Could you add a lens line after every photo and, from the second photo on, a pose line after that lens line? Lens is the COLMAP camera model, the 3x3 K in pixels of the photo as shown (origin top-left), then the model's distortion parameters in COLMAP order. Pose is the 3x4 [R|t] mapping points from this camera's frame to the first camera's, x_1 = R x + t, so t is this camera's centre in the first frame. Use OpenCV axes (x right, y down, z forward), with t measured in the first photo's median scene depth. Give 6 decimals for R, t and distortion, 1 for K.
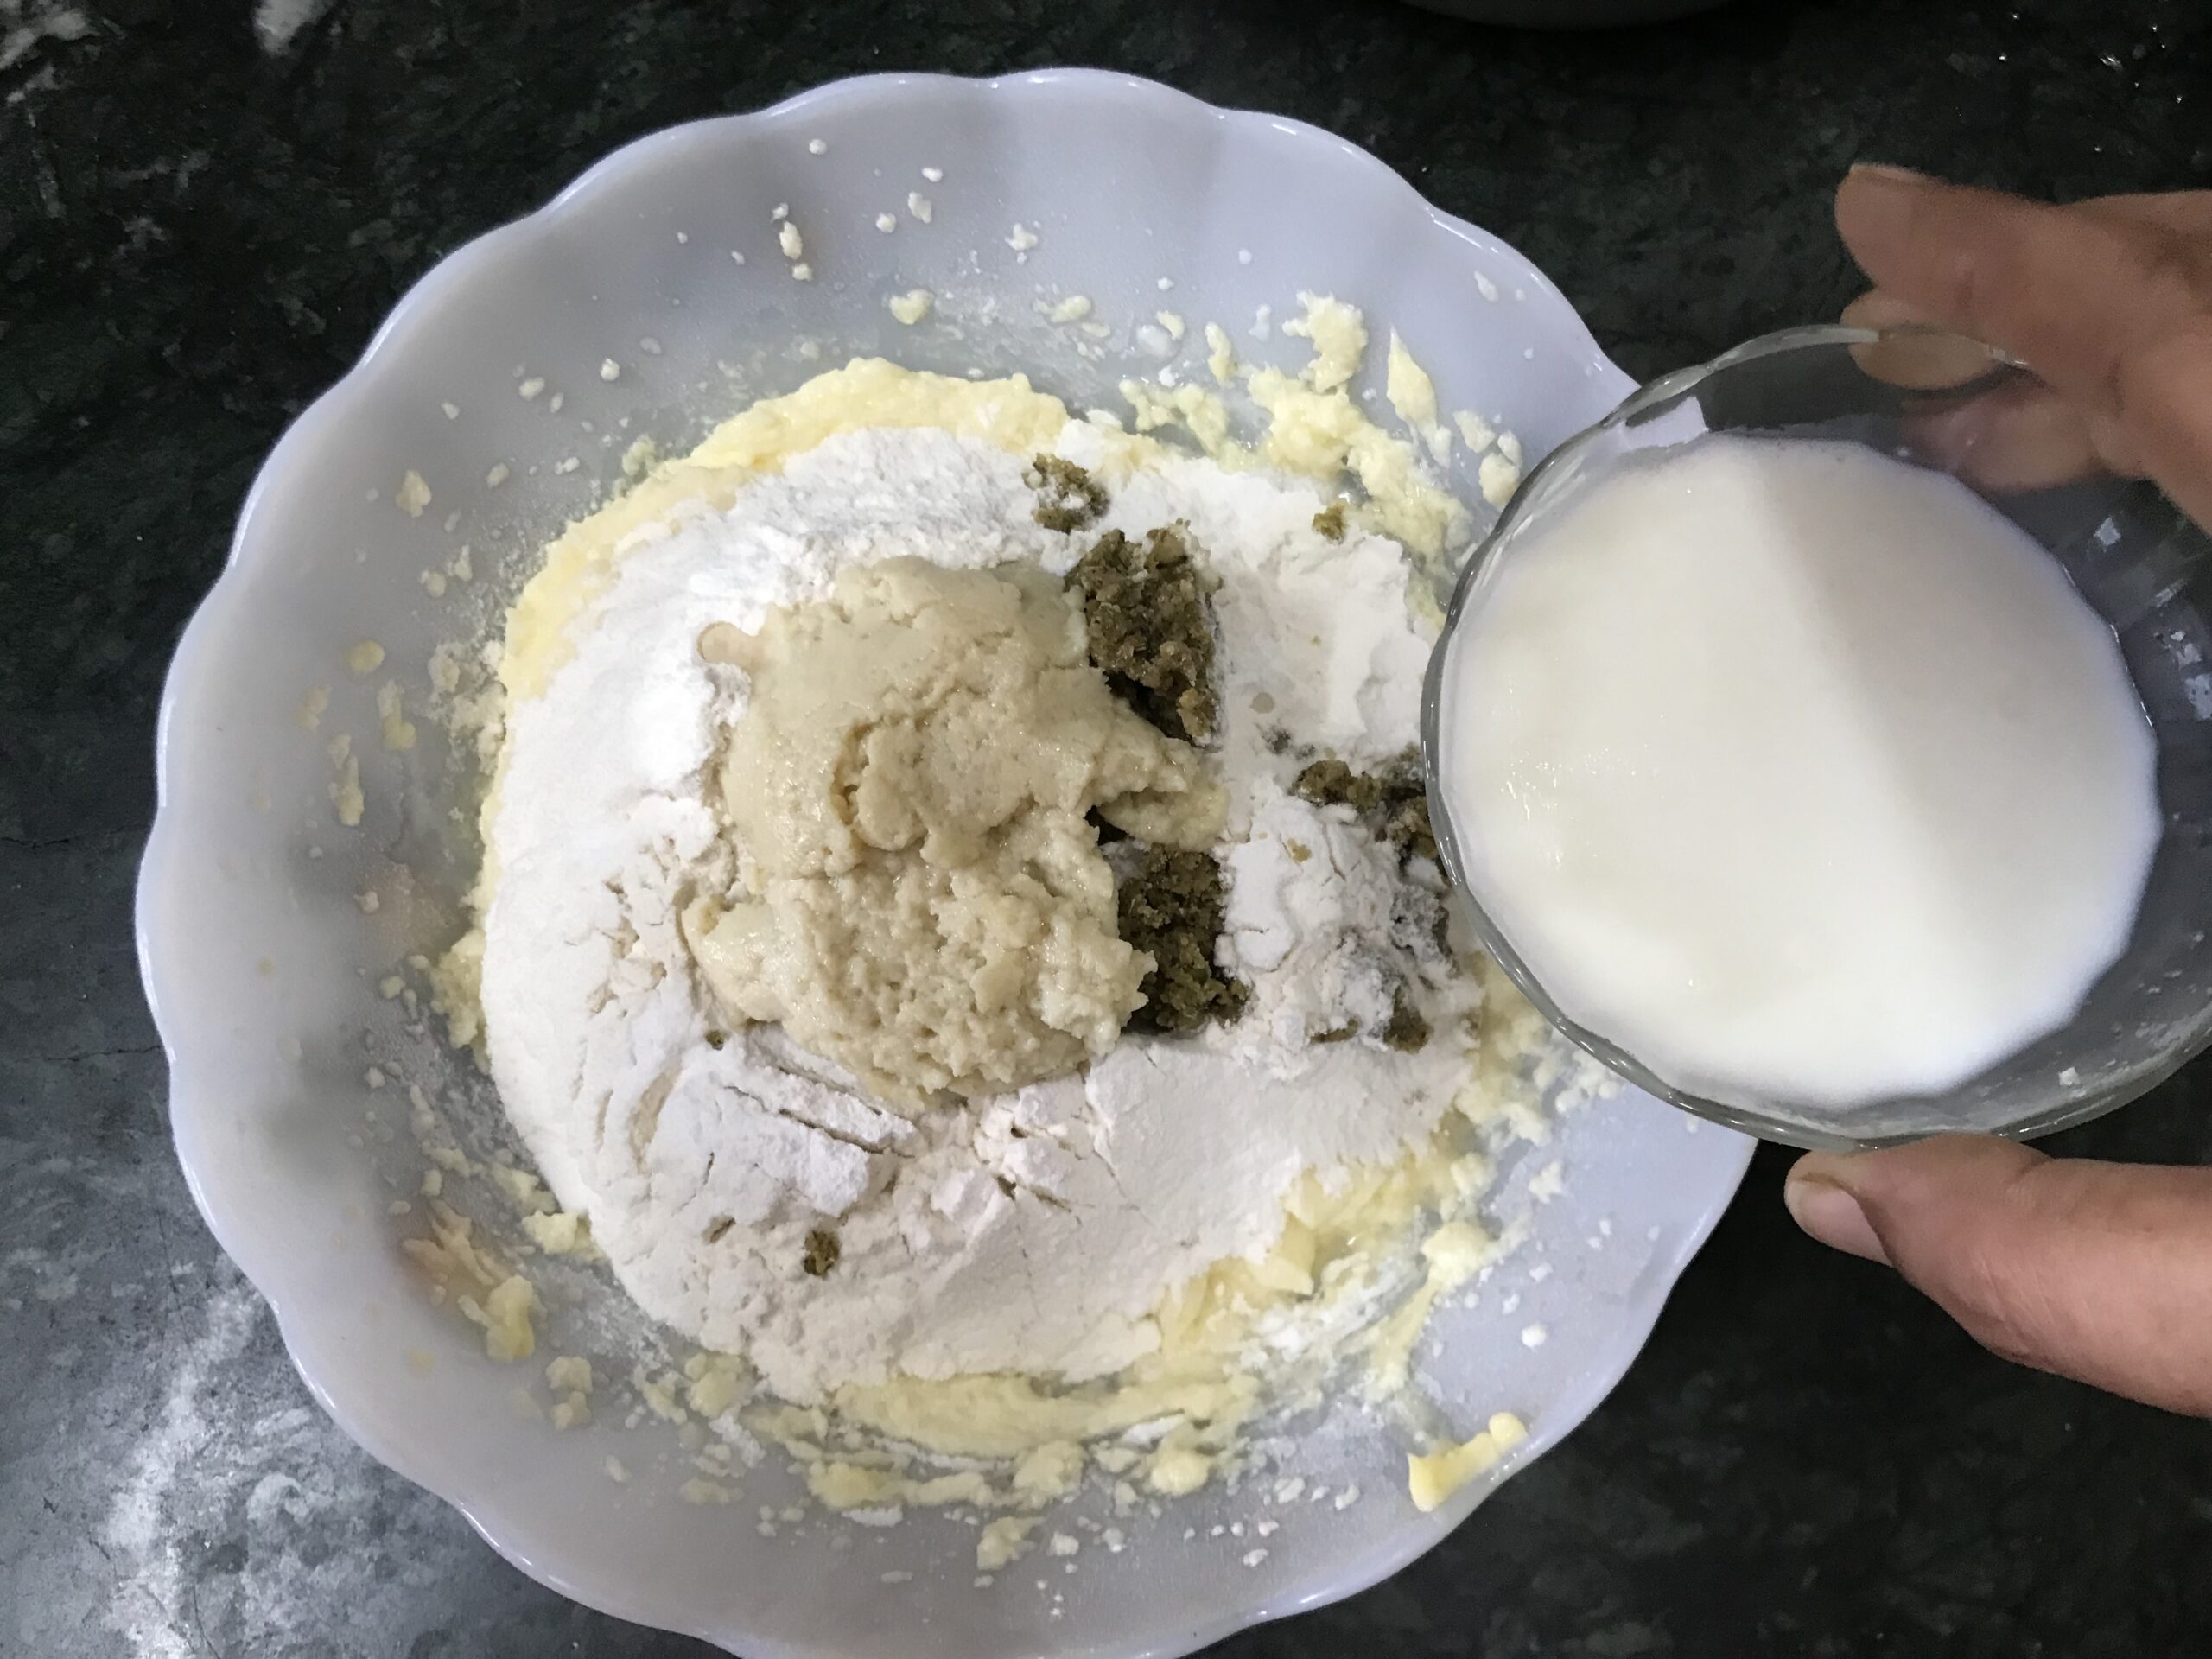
lens RADIAL K [[1669.7, 0, 1149.8], [0, 1669.7, 858.2], [0, 0, 1]] dist [-0.000945, -0.005358]
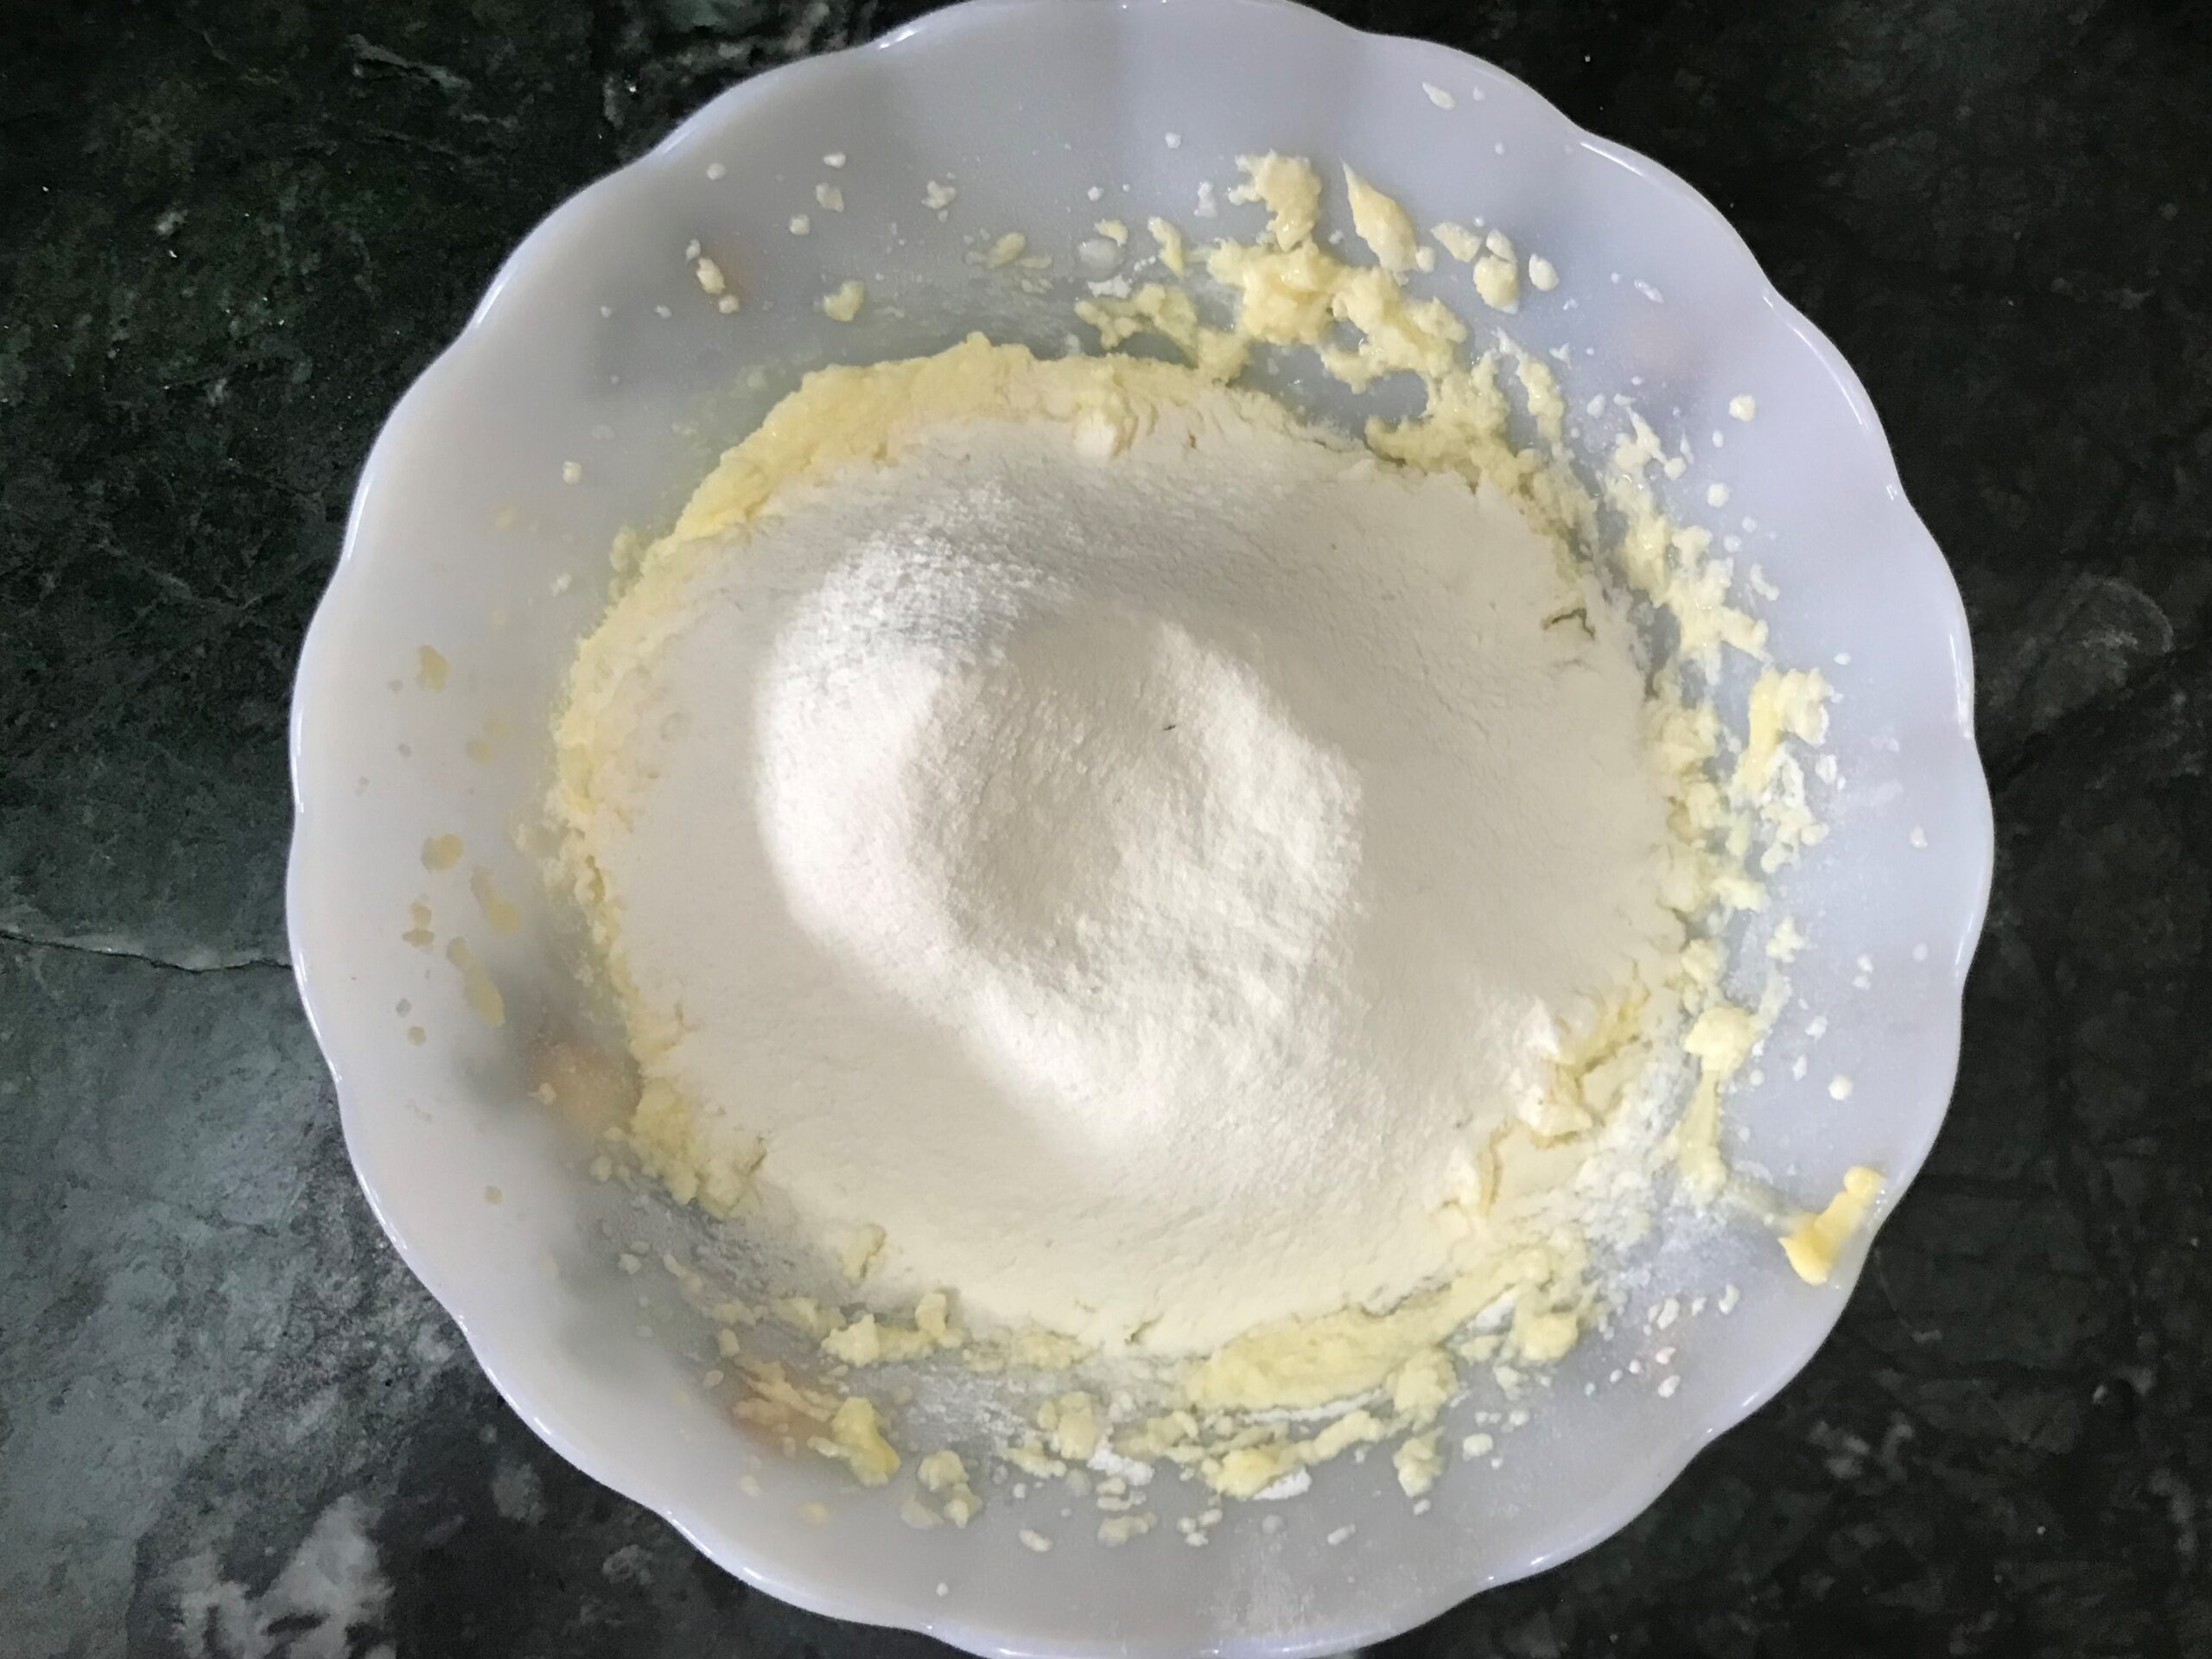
lens RADIAL K [[1794.8, 0, 1208.2], [0, 1794.8, 847.9], [0, 0, 1]] dist [0.002371, -0.009175]
pose [[0.937118, -0.341403, 0.072479, -0.140338], [0.335728, 0.938546, 0.080113, -0.059711], [-0.095376, -0.050742, 0.994147, -0.038019]]
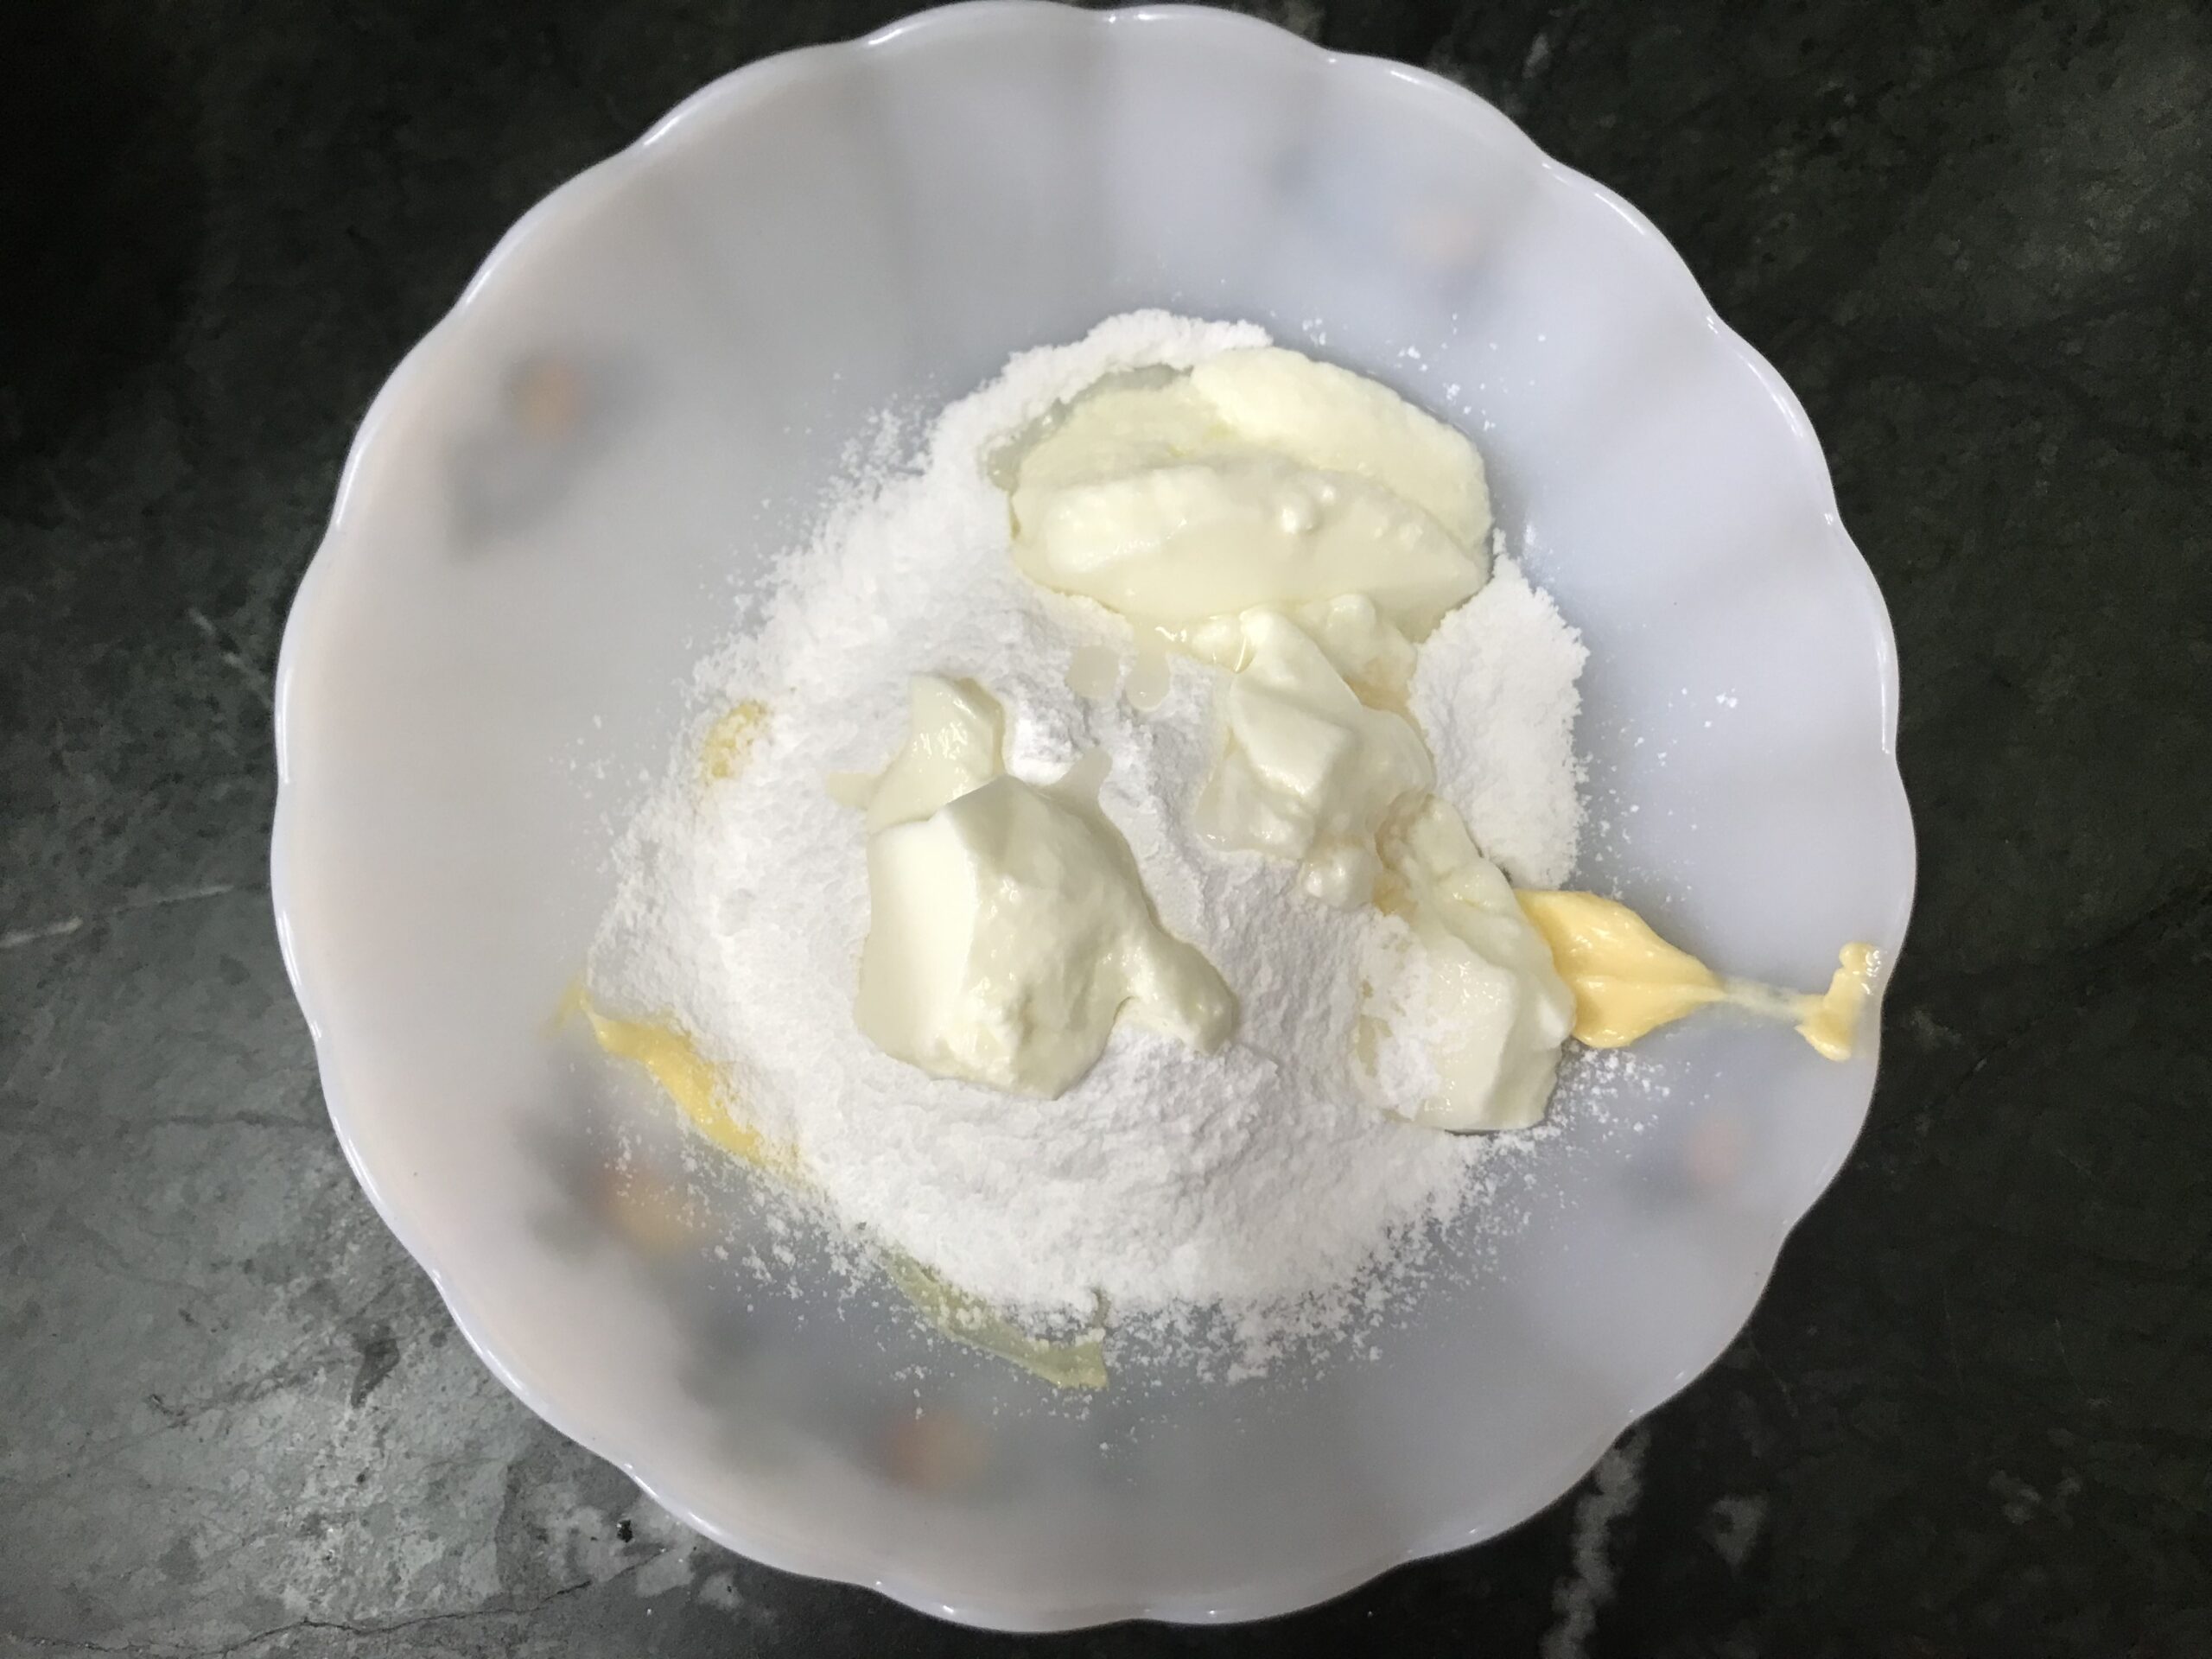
lens RADIAL K [[1669.7, 0, 1126.5], [0, 1669.7, 815.7], [0, 0, 1]] dist [-0.000945, -0.005358]
pose [[0.960659, -0.269855, 0.065665, -0.375975], [0.262666, 0.959603, 0.100838, -0.234514], [-0.090224, -0.079623, 0.992734, -0.049282]]
